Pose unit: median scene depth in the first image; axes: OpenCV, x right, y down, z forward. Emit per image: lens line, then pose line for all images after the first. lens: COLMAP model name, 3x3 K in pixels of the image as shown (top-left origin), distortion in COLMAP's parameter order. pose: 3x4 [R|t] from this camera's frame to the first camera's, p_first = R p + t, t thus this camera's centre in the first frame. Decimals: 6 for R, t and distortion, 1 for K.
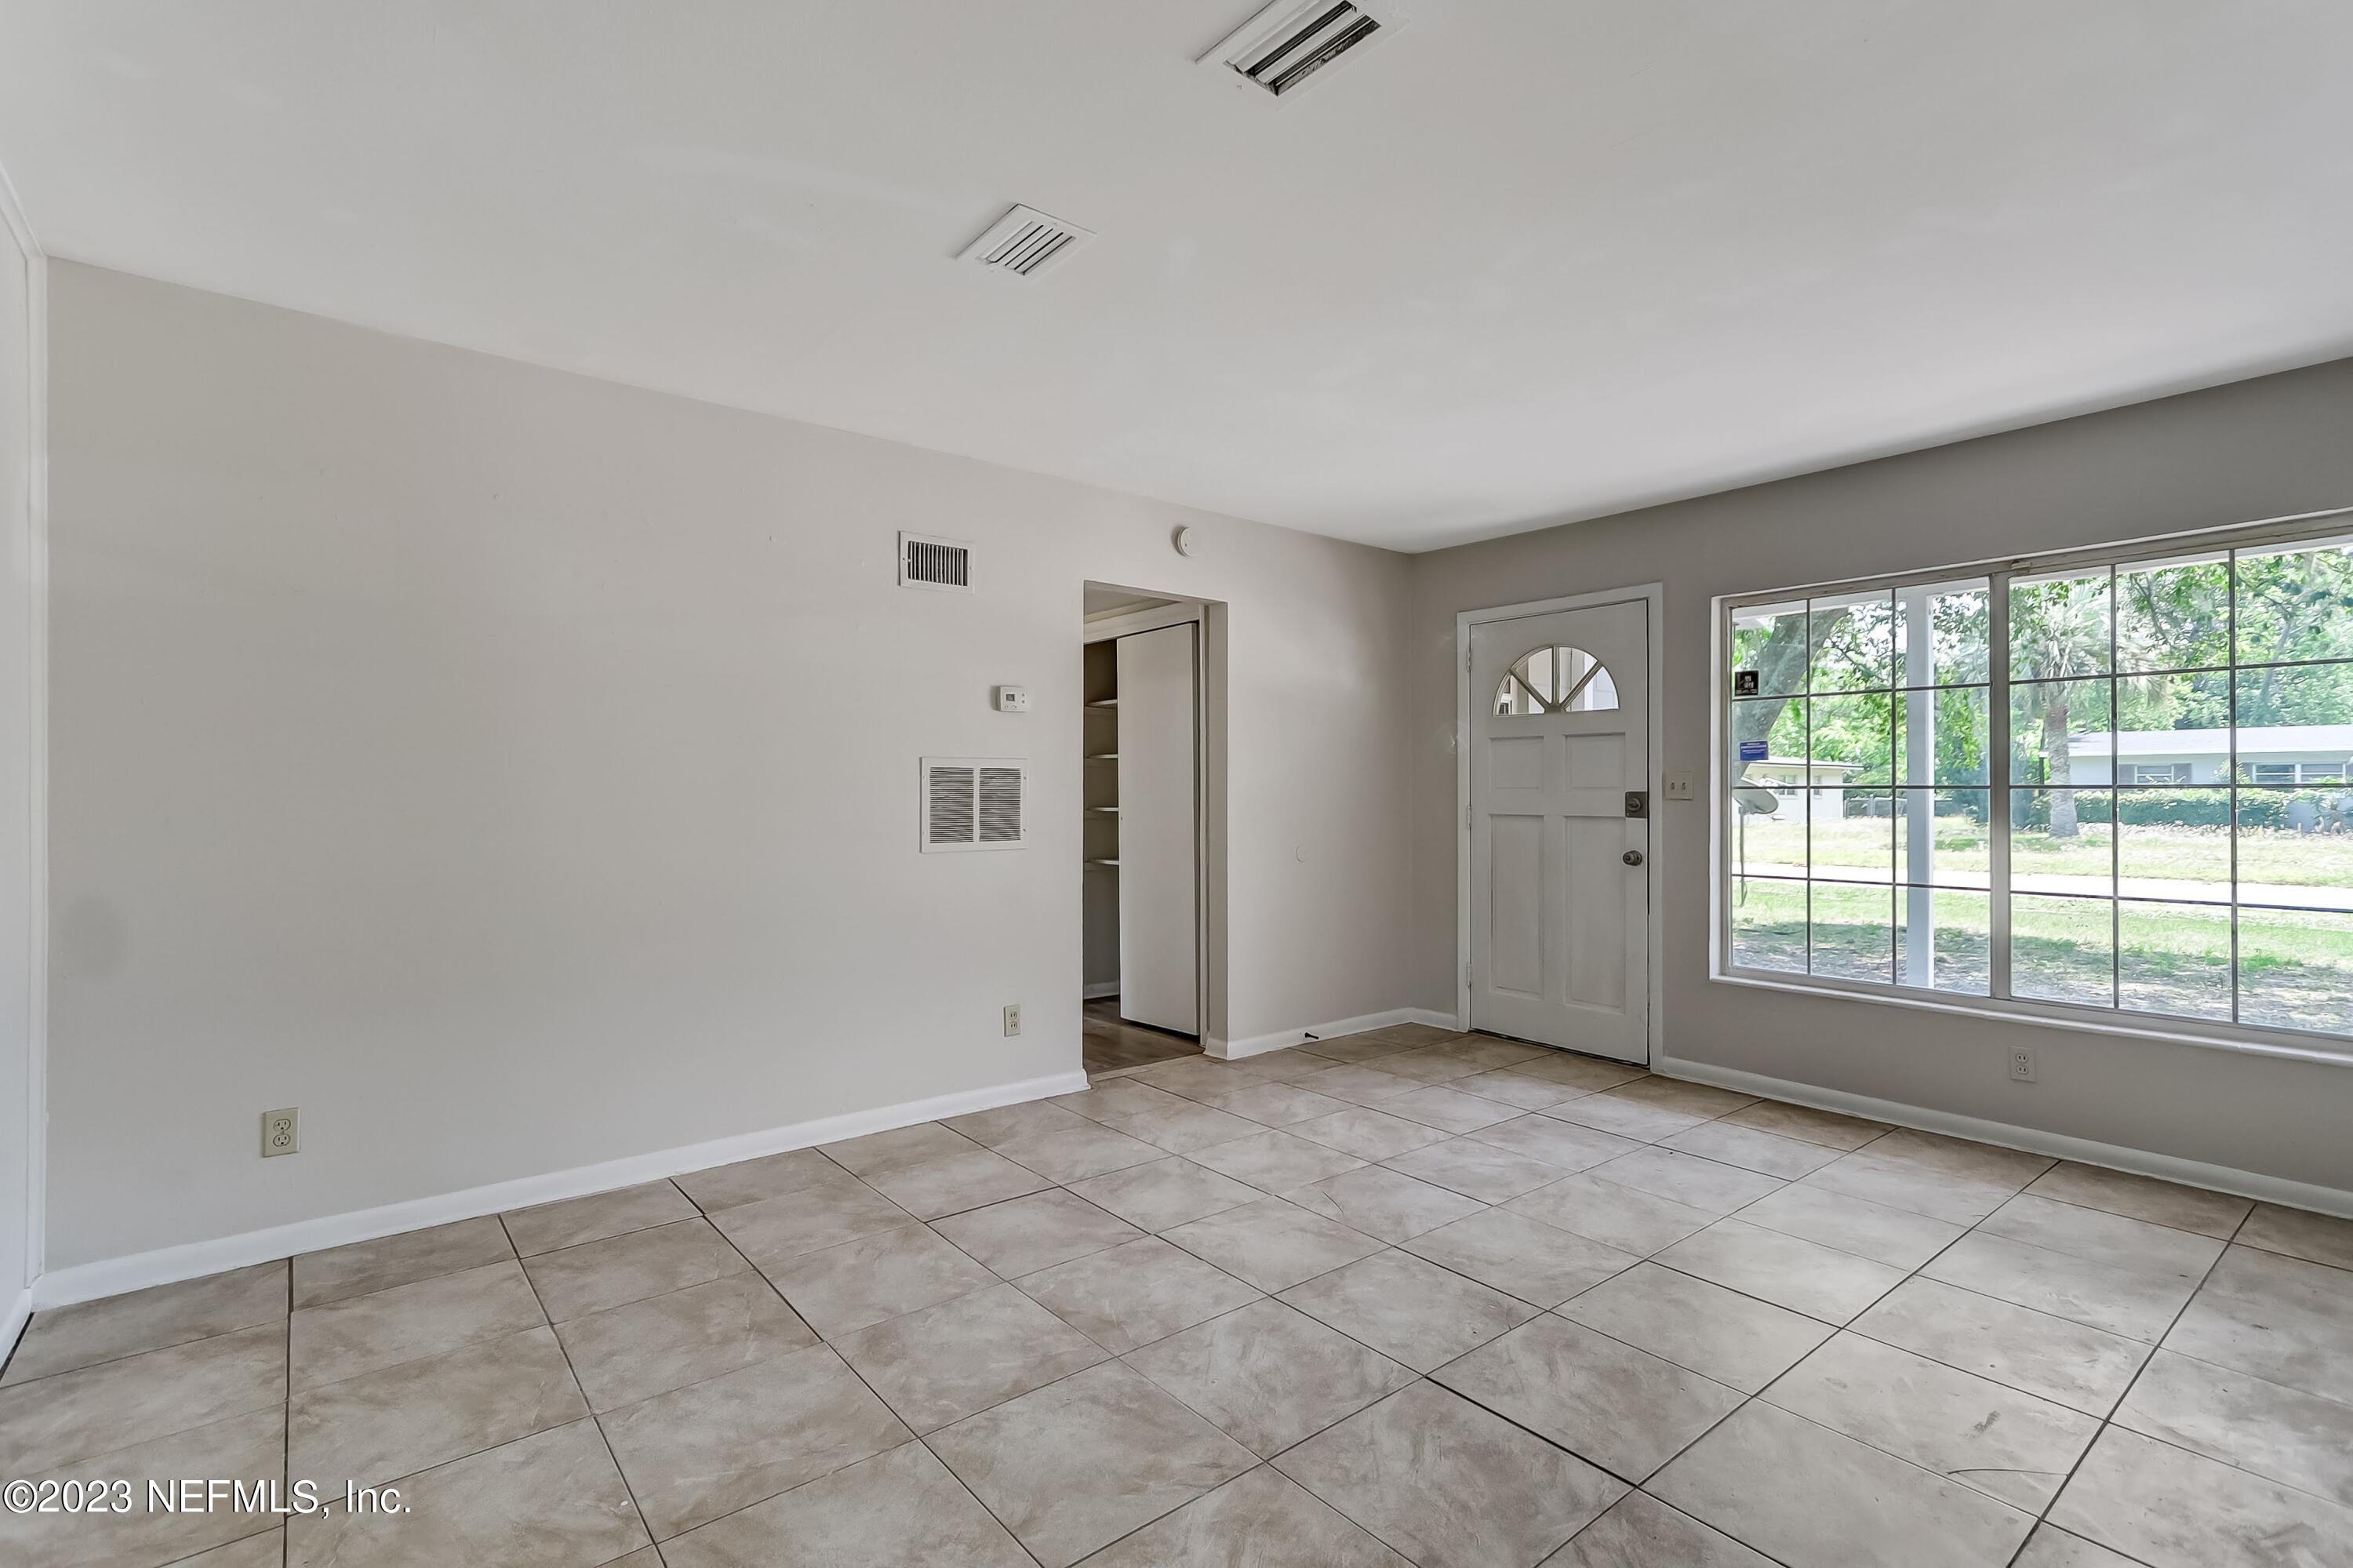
lens RADIAL K [[1067.5, 0, 1168.6], [0, 1067.5, 792.2], [0, 0, 1]] dist [0.001871, 0.004012]
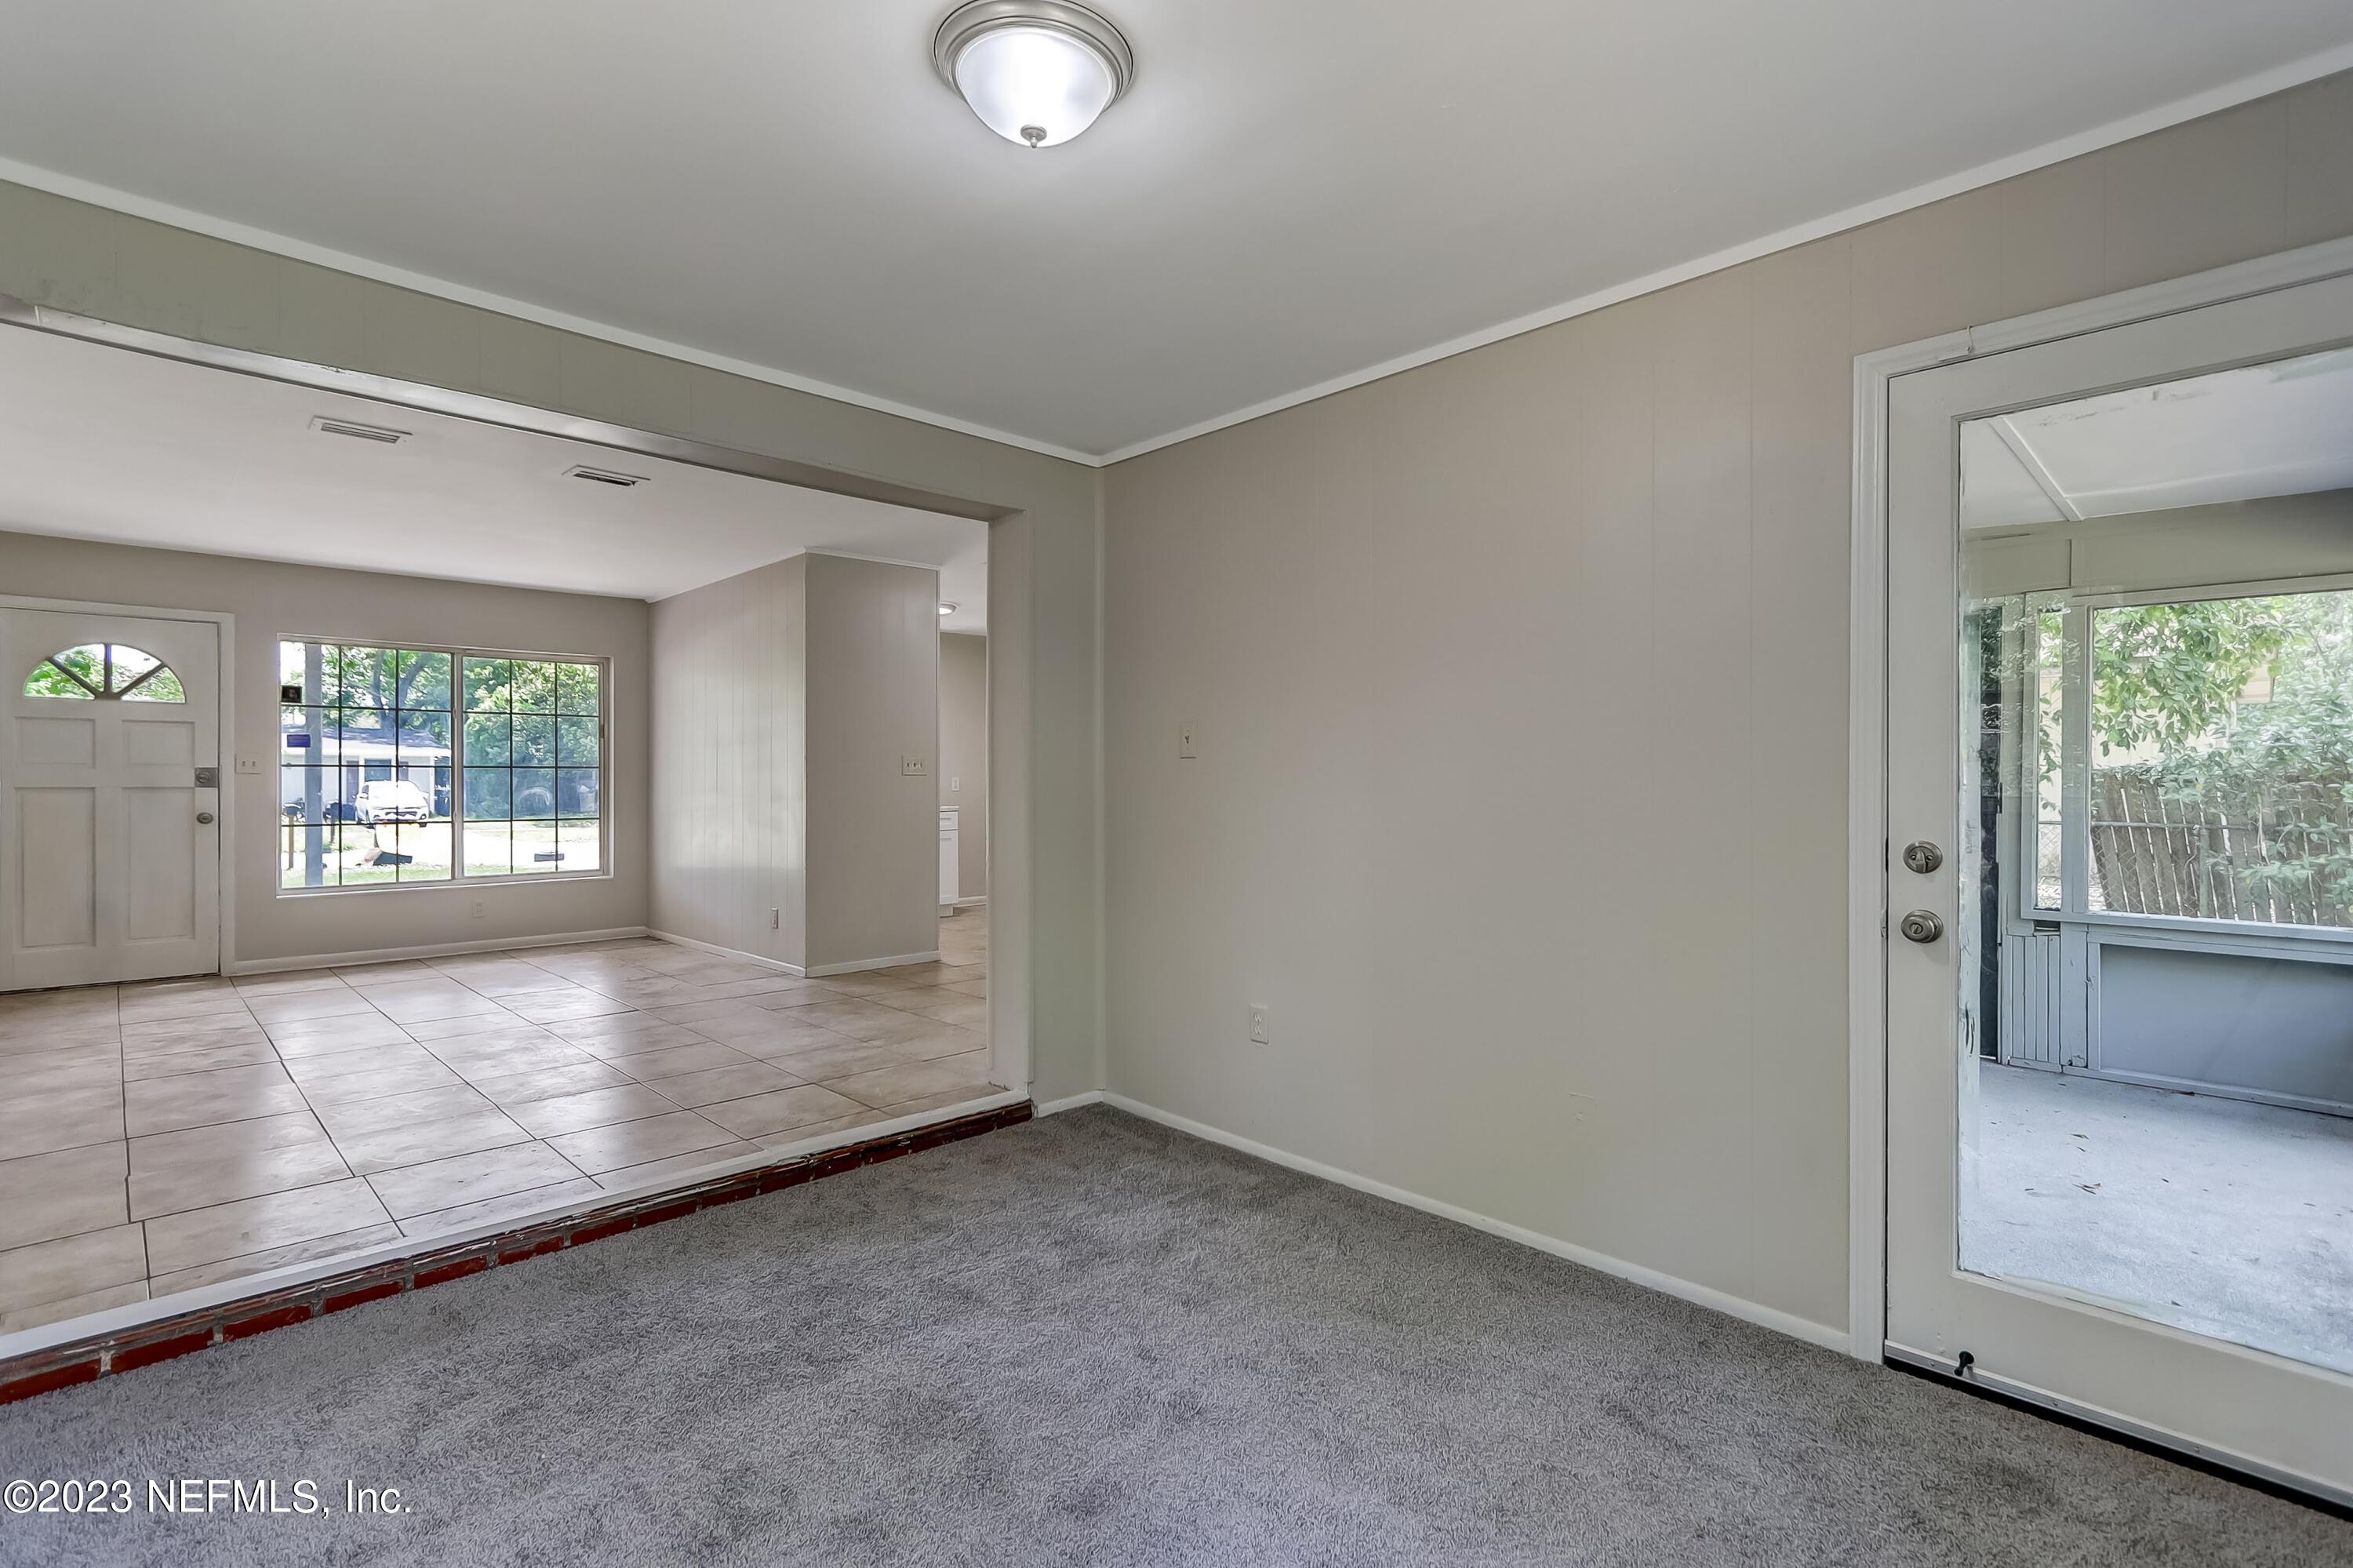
lens RADIAL K [[1067.5, 0, 1180.9], [0, 1067.5, 783.5], [0, 0, 1]] dist [0.001871, 0.004012]
pose [[-0.099093, -0.000657, 0.995078, -1.325785], [0.005113, 0.999986, 0.001170, 0.031278], [-0.995065, 0.005203, -0.099089, -0.083711]]
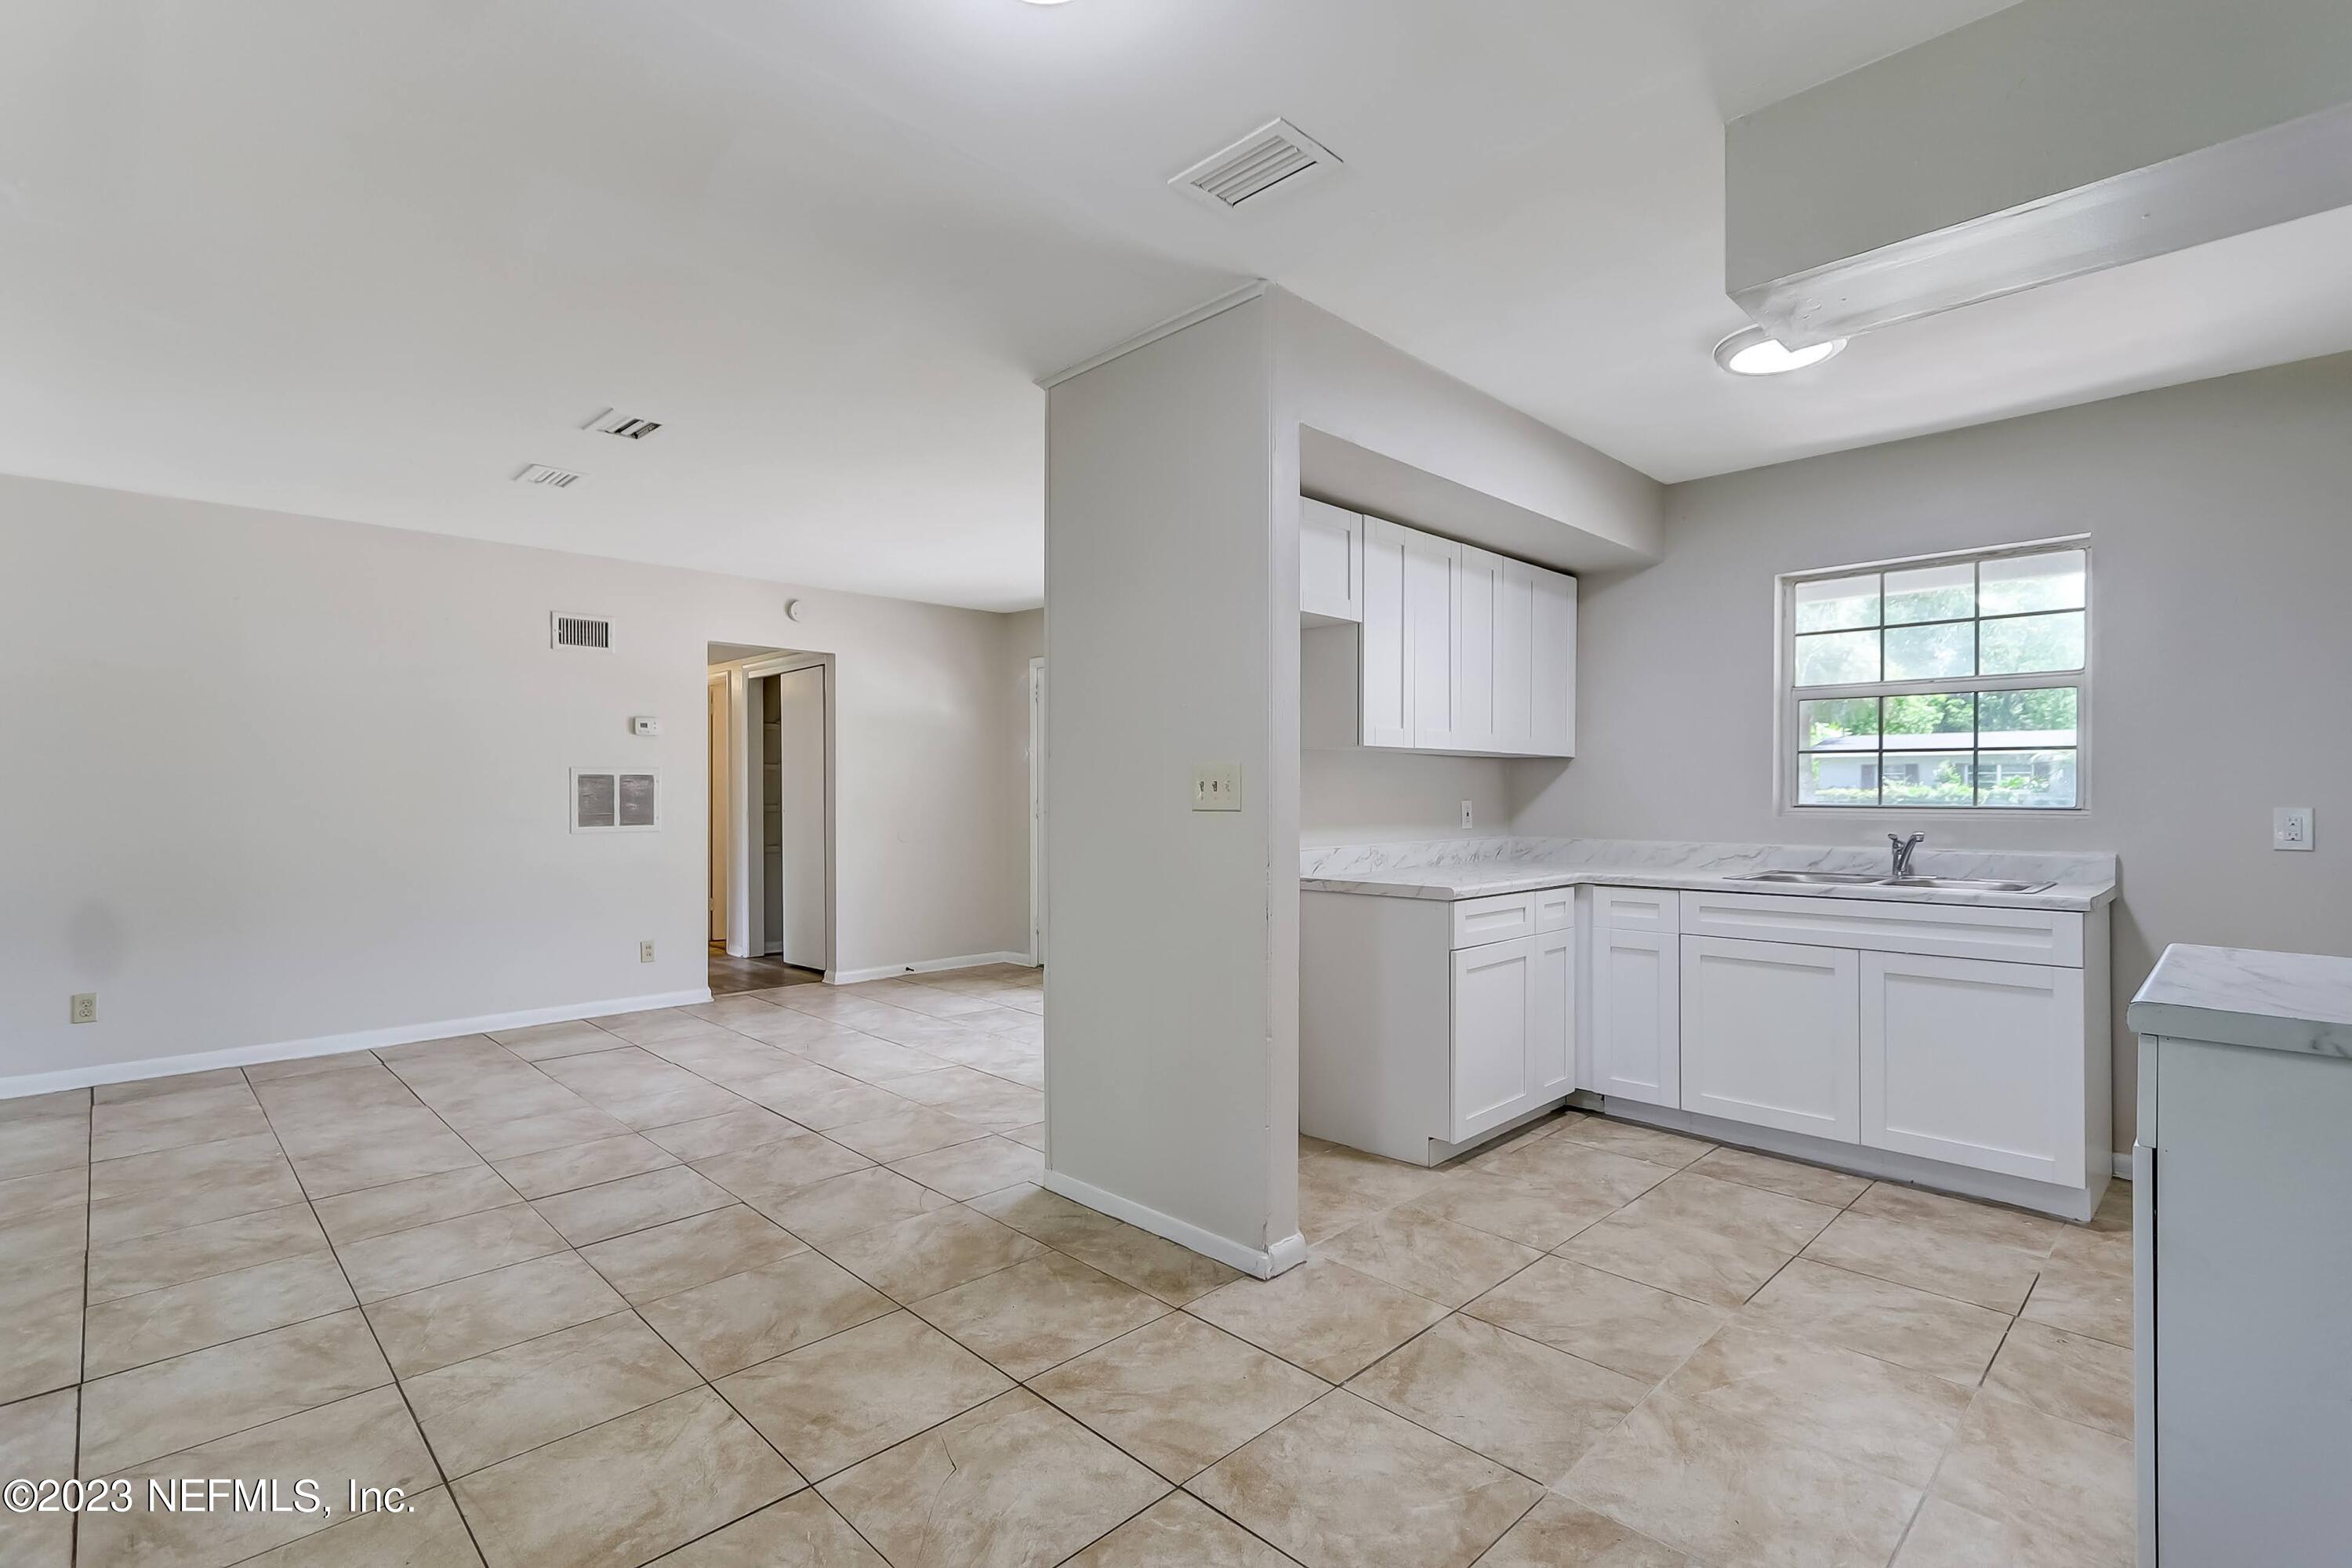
lens RADIAL K [[1067.0, 0, 1159.1], [0, 1067.0, 794.6], [0, 0, 1]] dist [0.001871, 0.004012]
pose [[0.995408, -0.001154, 0.095712, 0.443757], [0.000719, 0.999989, 0.004581, -0.001883], [-0.095716, -0.004491, 0.995399, -0.539541]]
